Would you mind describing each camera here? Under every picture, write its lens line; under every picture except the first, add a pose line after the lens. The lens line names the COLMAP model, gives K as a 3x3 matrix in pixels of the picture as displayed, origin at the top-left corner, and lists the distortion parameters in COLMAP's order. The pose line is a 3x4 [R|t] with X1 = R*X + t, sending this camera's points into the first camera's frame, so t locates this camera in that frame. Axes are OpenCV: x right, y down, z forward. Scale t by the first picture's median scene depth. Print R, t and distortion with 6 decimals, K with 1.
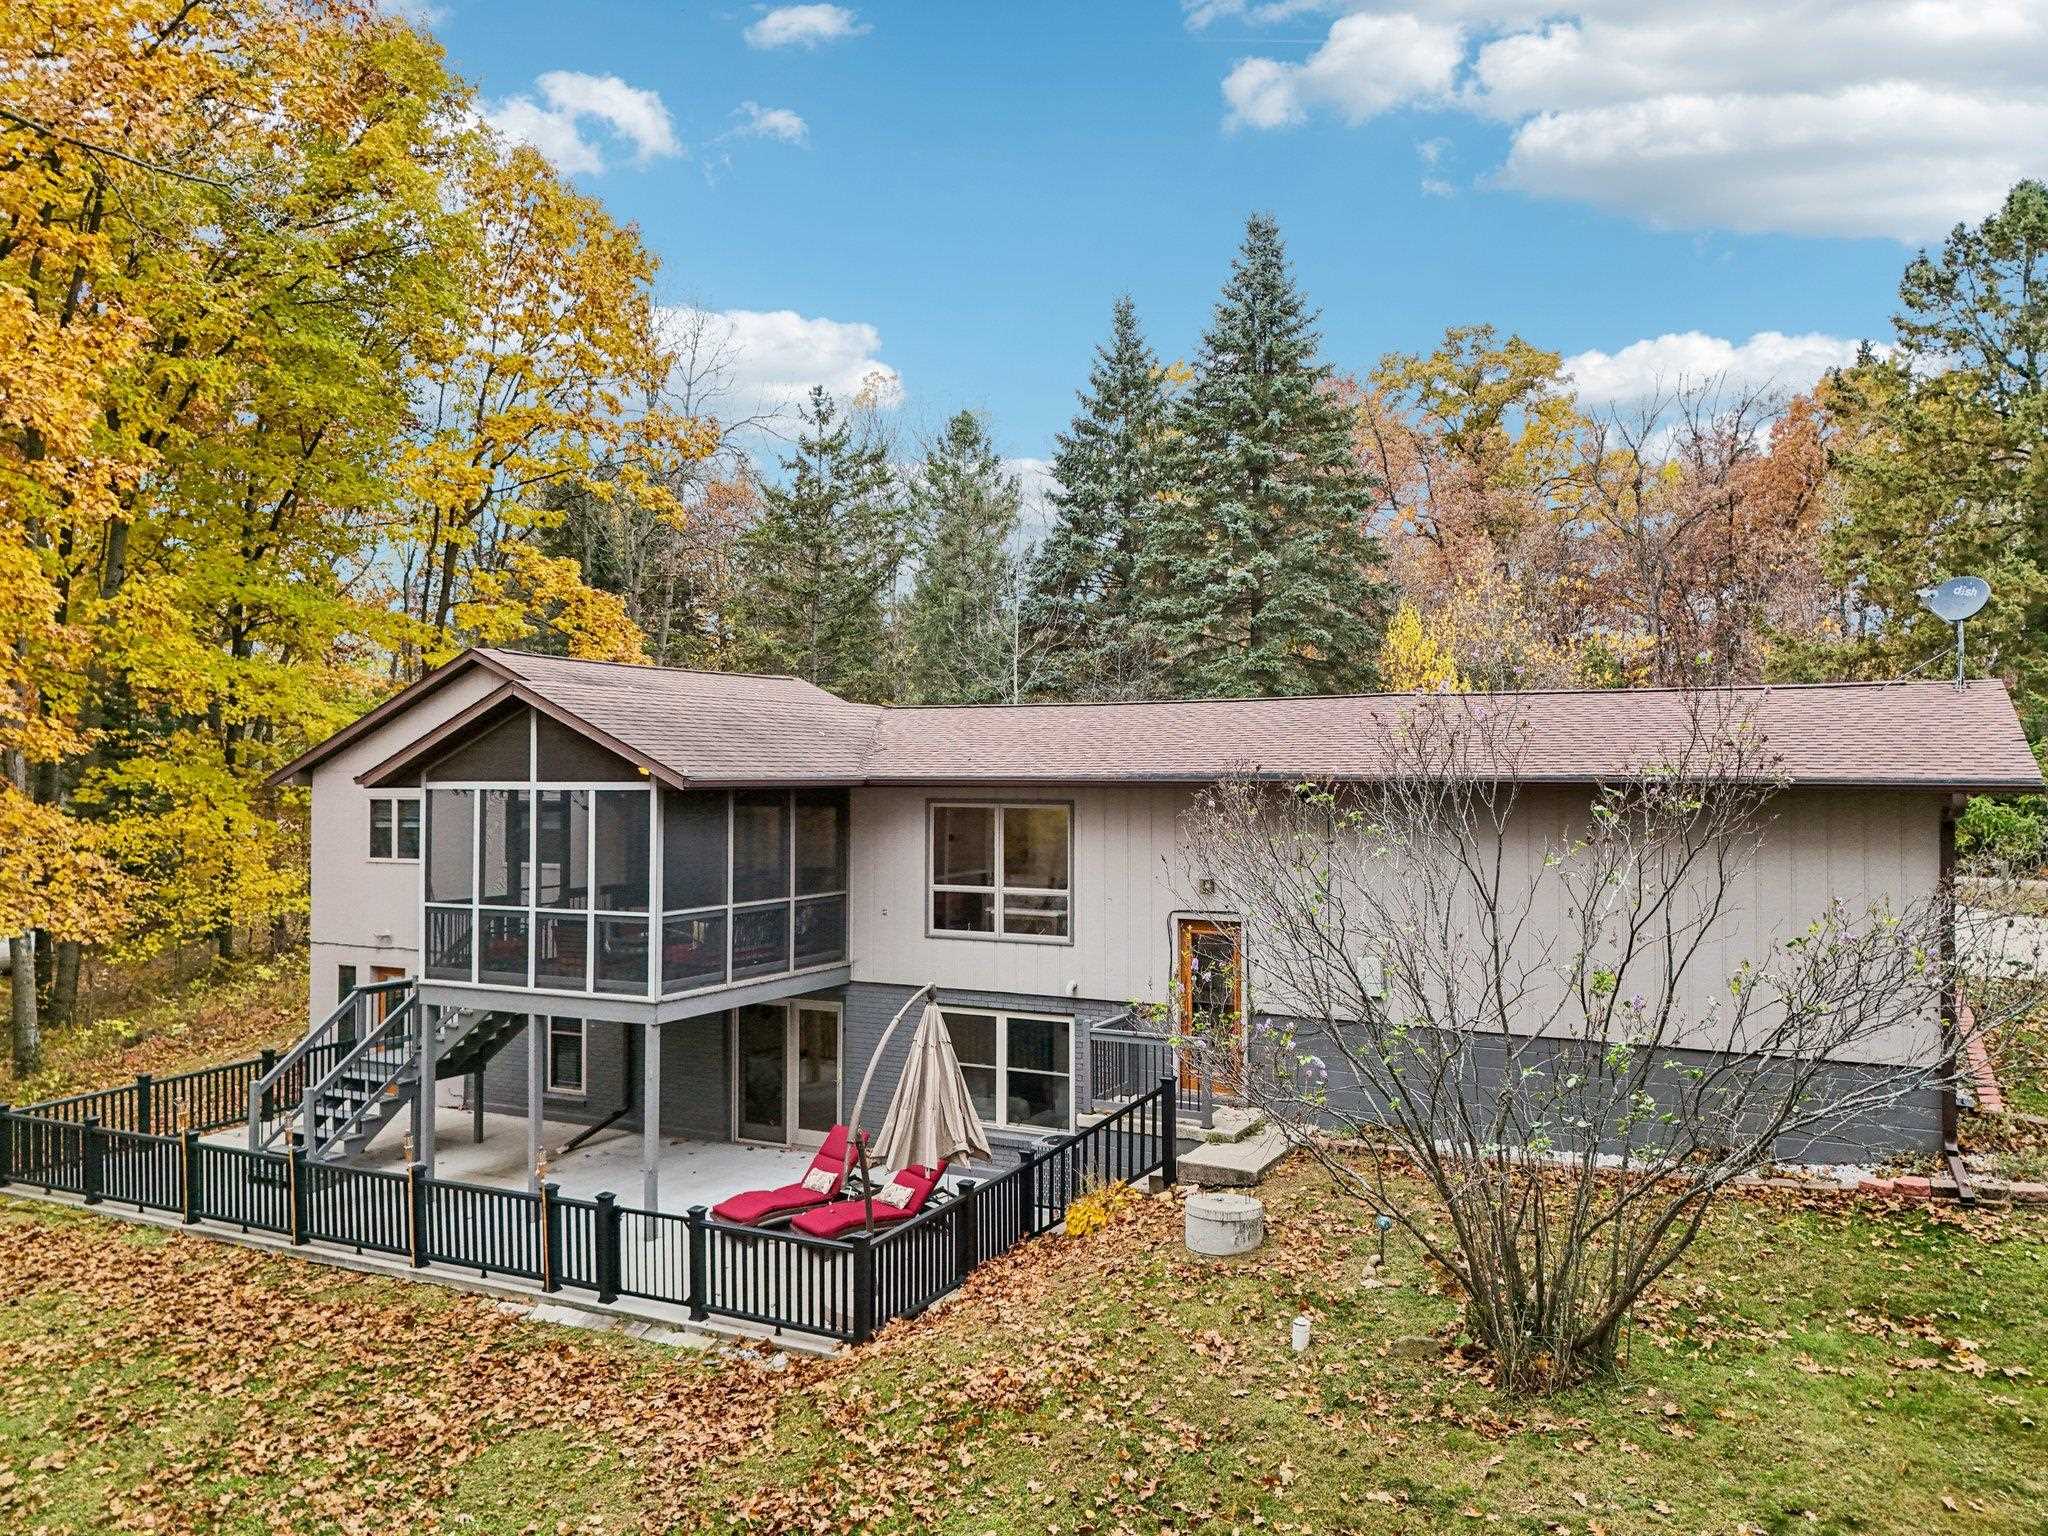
lens RADIAL K [[1530.6, 0, 1024.0], [0, 1530.6, 768.0], [0, 0, 1]] dist [-0.006380, -0.003207]
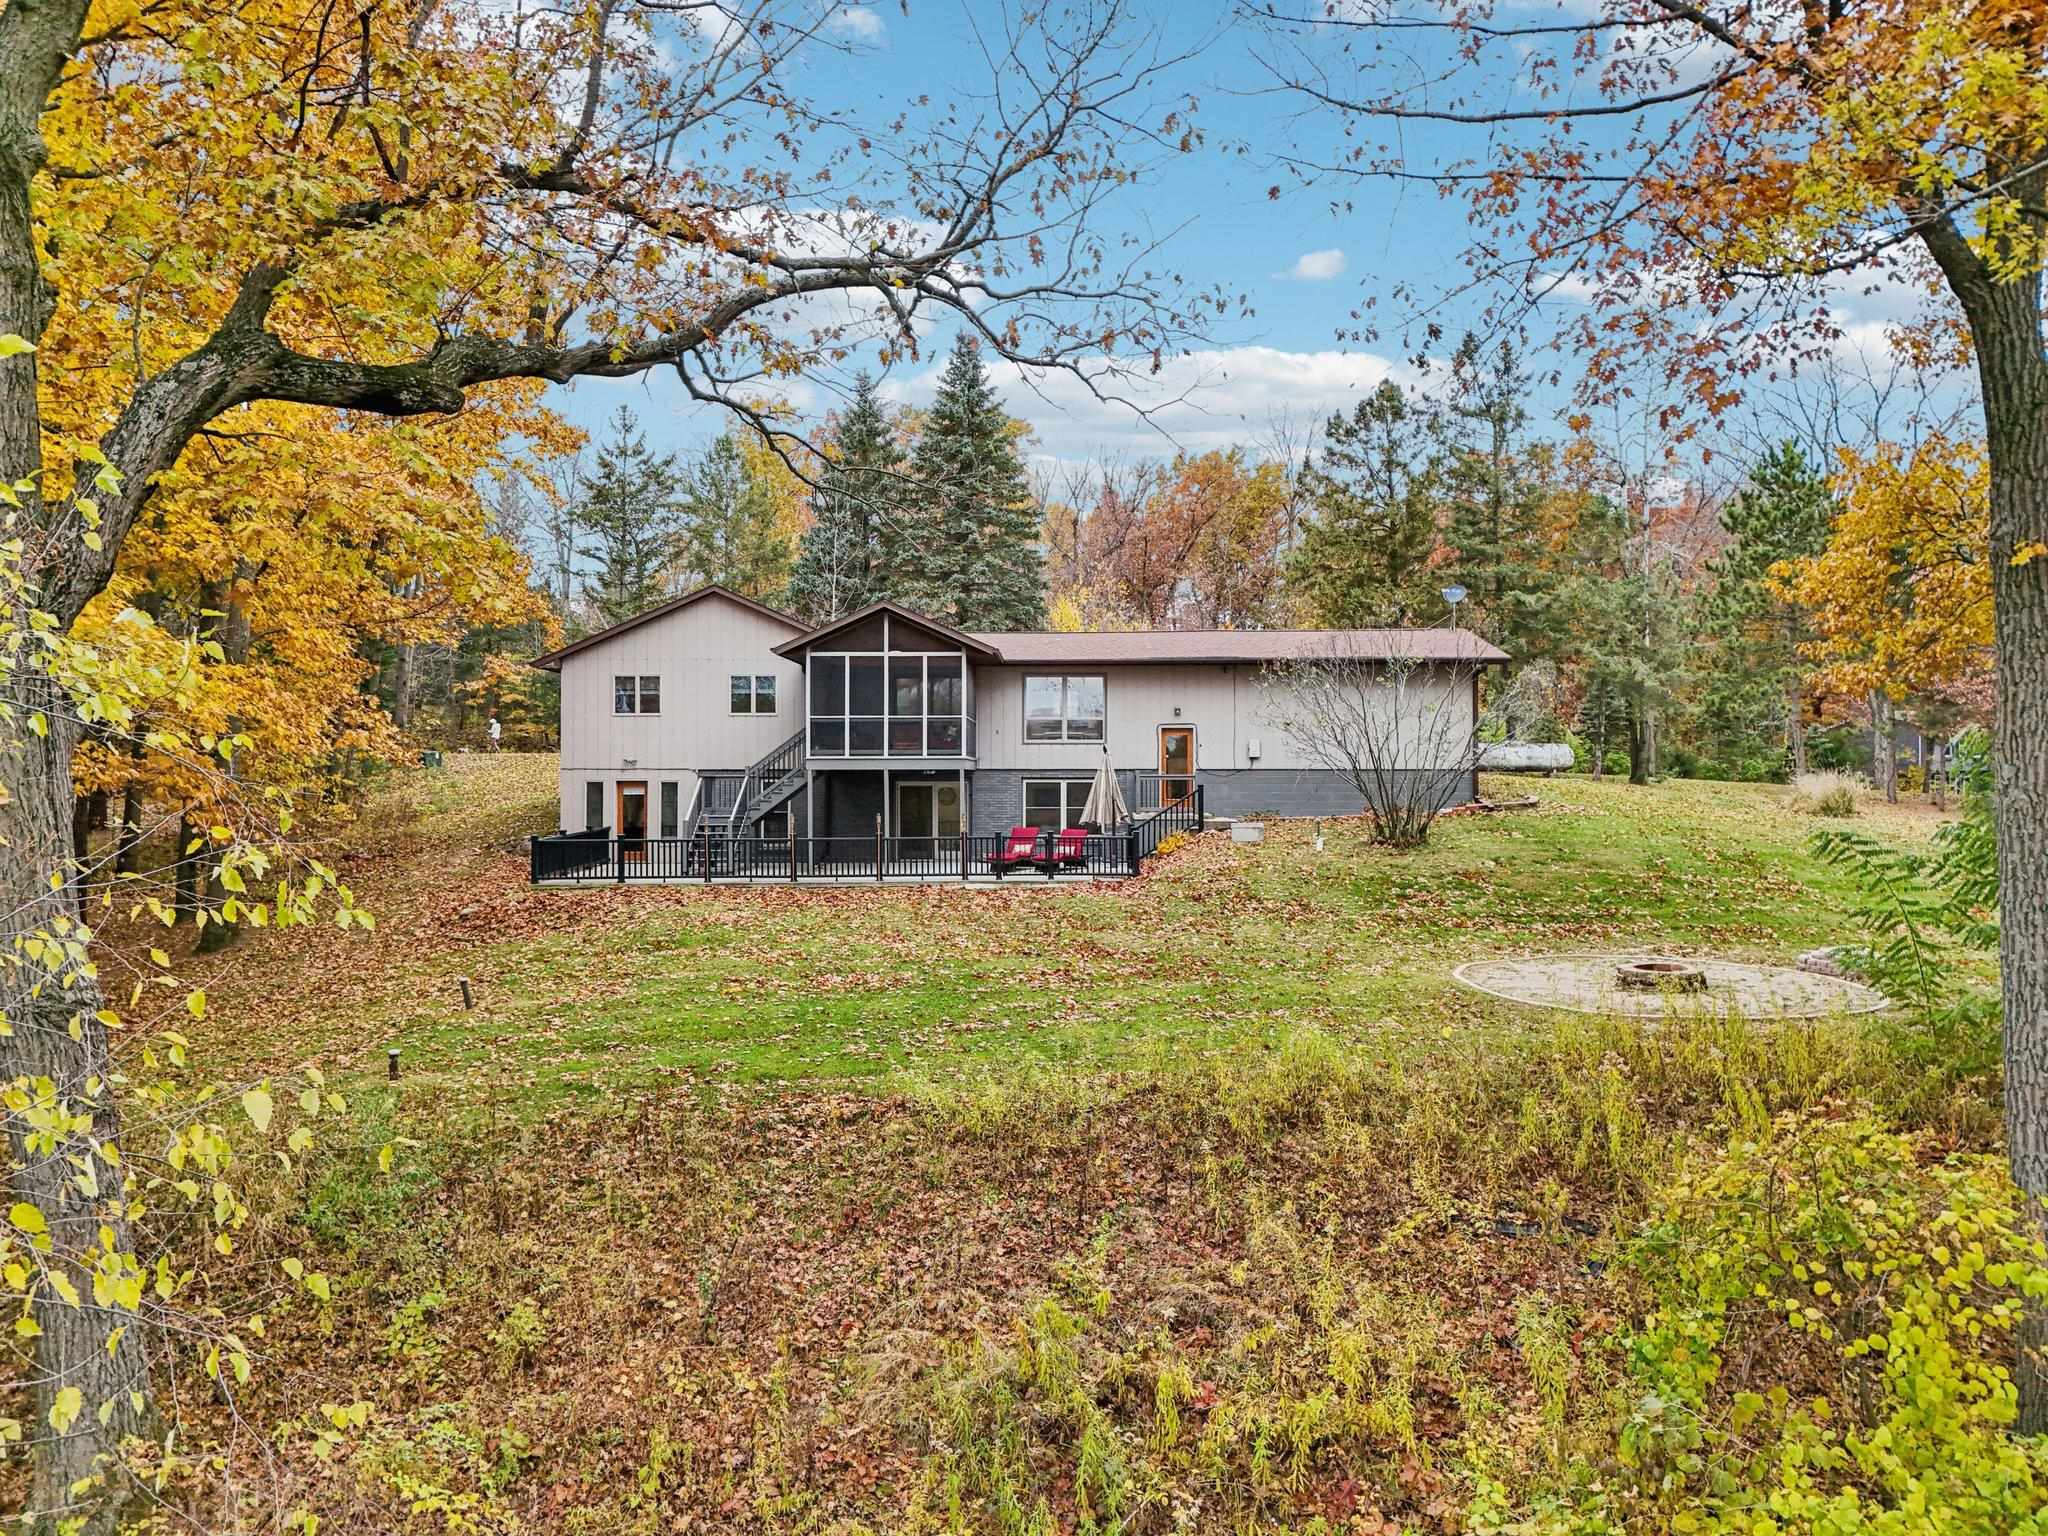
lens RADIAL K [[1530.6, 0, 1024.0], [0, 1530.6, 768.0], [0, 0, 1]] dist [-0.006380, -0.003207]
pose [[0.887765, 0.000951, 0.460295, -0.772499], [-0.000532, 0.999999, -0.001039, 0.115353], [-0.460296, 0.000678, 0.887765, -0.586502]]
